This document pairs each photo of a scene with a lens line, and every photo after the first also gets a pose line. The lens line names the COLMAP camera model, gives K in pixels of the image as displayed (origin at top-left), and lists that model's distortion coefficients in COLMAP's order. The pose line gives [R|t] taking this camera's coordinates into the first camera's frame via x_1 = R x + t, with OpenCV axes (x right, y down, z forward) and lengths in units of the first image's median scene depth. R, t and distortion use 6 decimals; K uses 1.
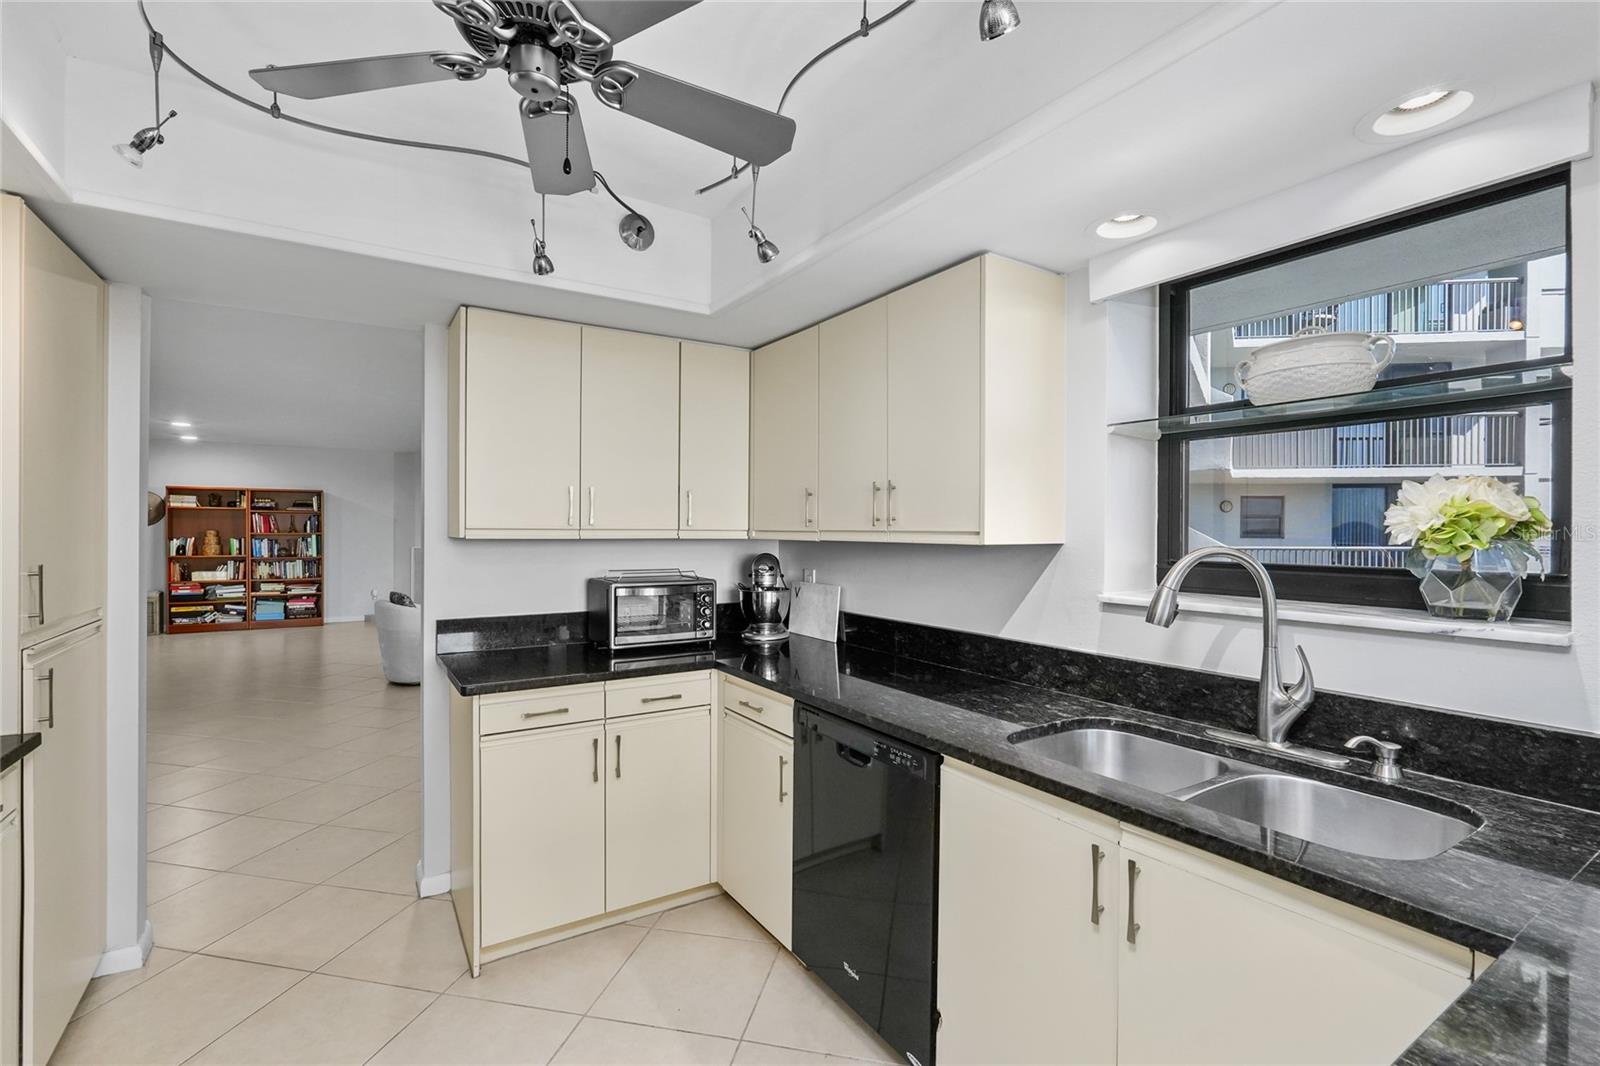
lens RADIAL K [[719.7, 0, 800.0], [0, 719.7, 533.0], [0, 0, 1]] dist [-0.045051, 0.000001]
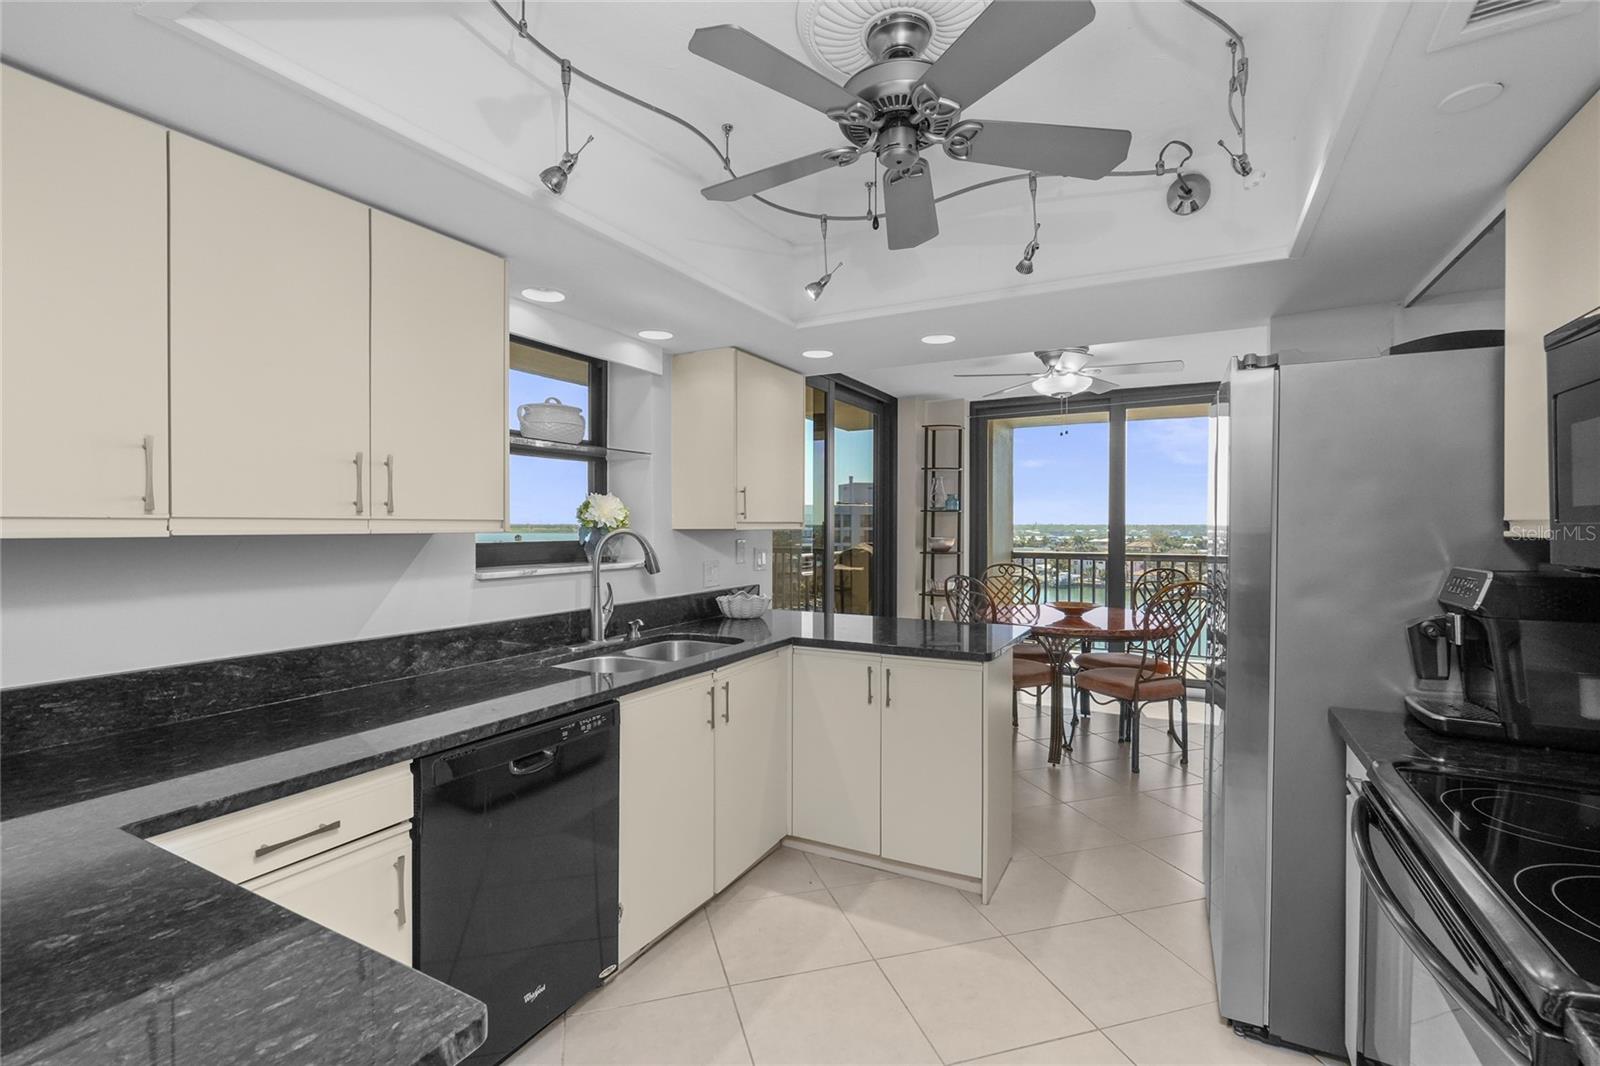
lens RADIAL K [[719.7, 0, 800.0], [0, 719.7, 533.0], [0, 0, 1]] dist [-0.045051, 0.000001]
pose [[-0.498424, -0.012953, 0.866837, -1.045625], [-0.000226, 0.999890, 0.014812, 0.000311], [-0.866933, 0.007186, -0.498372, 1.348736]]
